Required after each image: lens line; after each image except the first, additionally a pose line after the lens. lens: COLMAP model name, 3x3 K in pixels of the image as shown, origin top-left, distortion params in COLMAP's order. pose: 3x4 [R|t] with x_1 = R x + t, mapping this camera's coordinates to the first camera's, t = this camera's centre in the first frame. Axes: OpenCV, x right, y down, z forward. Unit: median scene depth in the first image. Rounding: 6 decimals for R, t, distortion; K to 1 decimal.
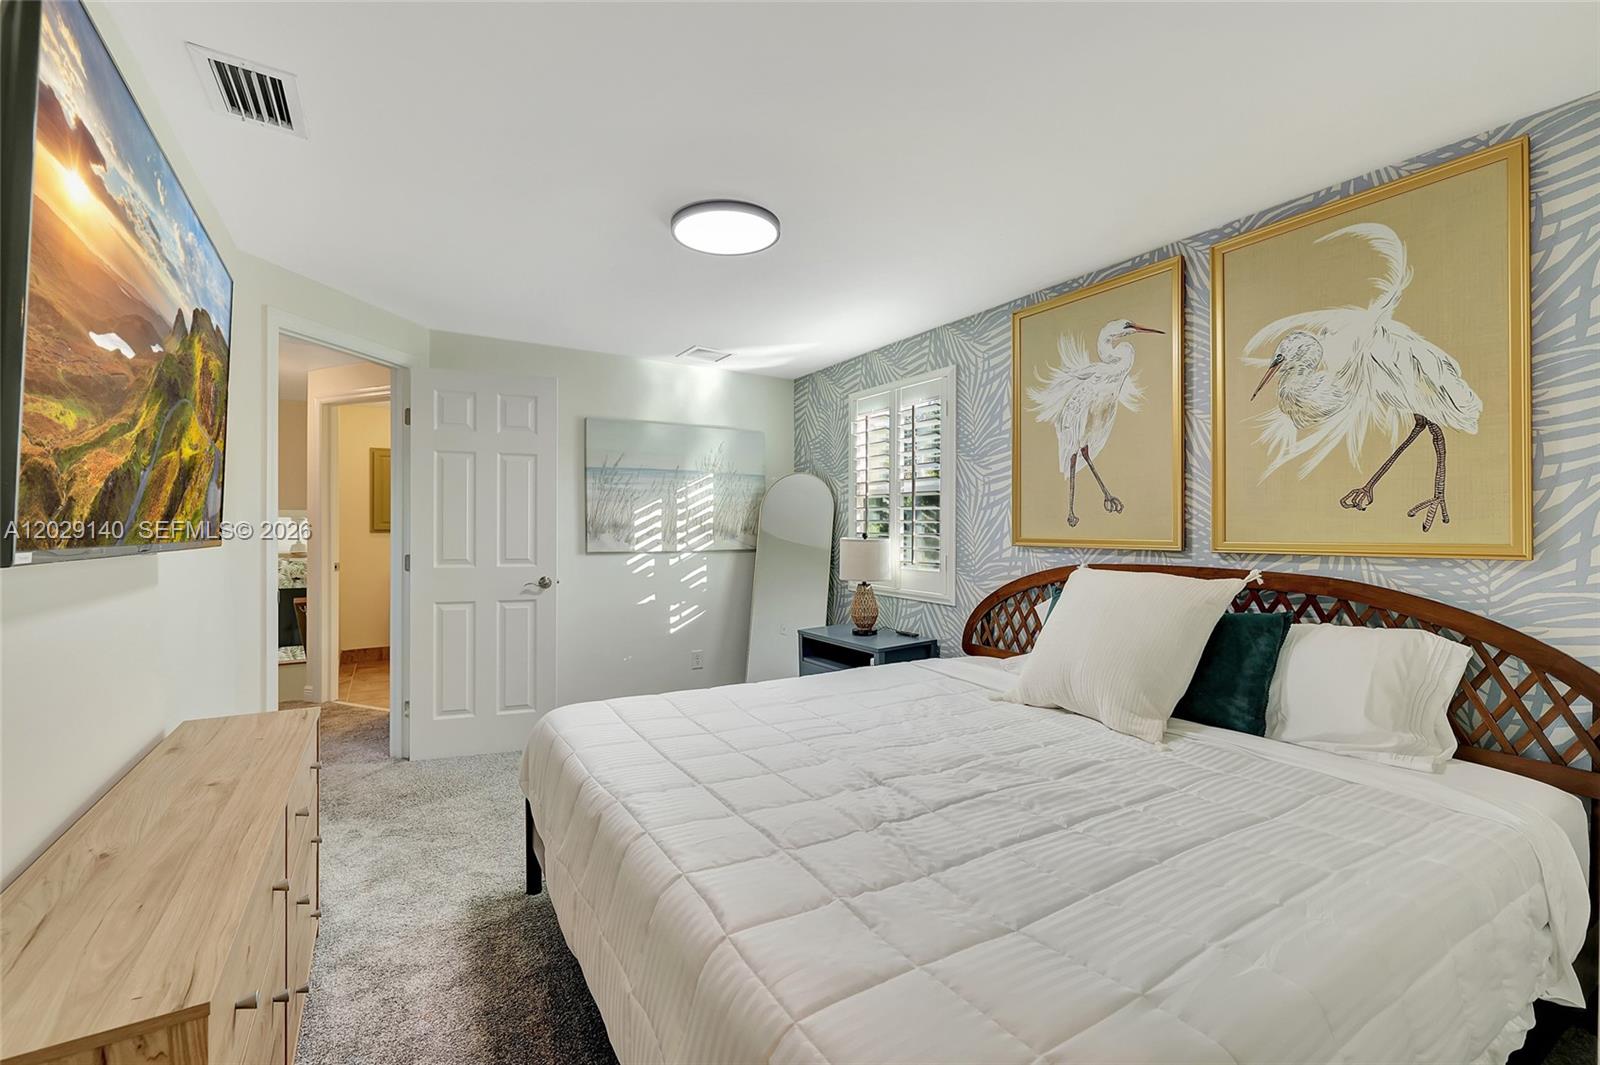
lens RADIAL K [[671.3, 0, 798.6], [0, 671.3, 527.0], [0, 0, 1]] dist [0.006711, -0.004332]
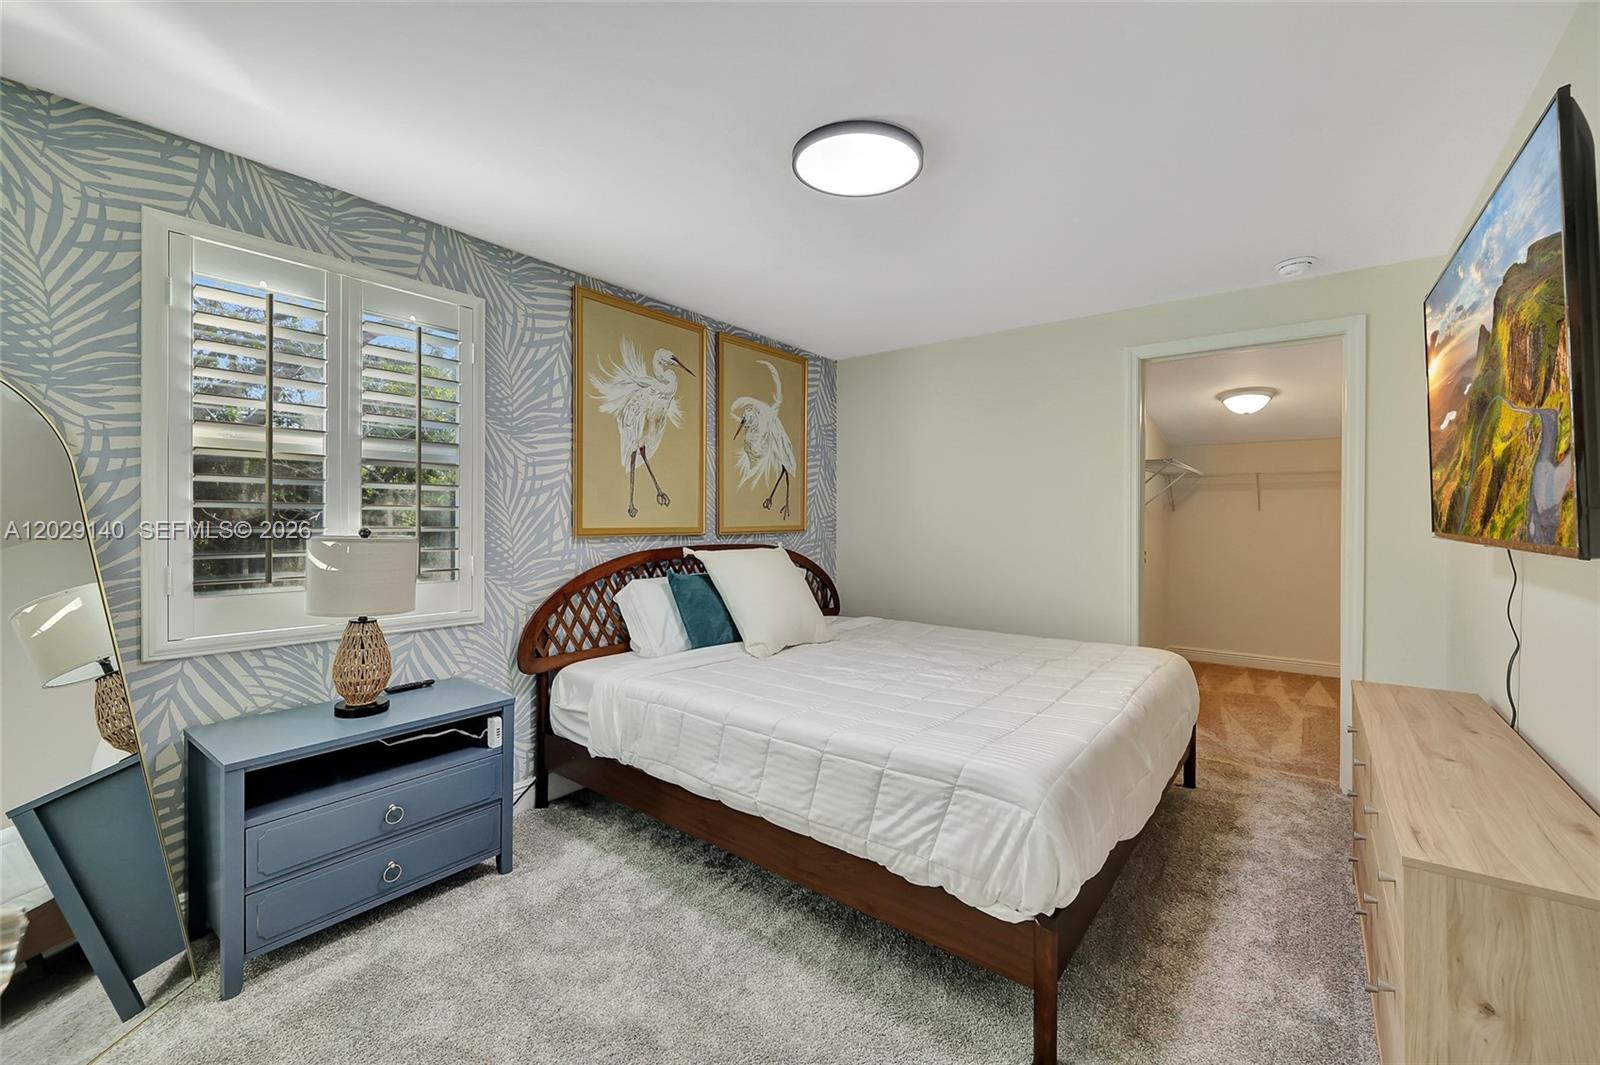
lens RADIAL K [[671.3, 0, 804.3], [0, 671.3, 523.7], [0, 0, 1]] dist [0.006711, -0.004332]
pose [[-0.368565, -0.012967, 0.929512, -0.731476], [-0.007117, 0.999913, 0.011128, -0.003733], [-0.929575, -0.002514, -0.368625, 1.158782]]
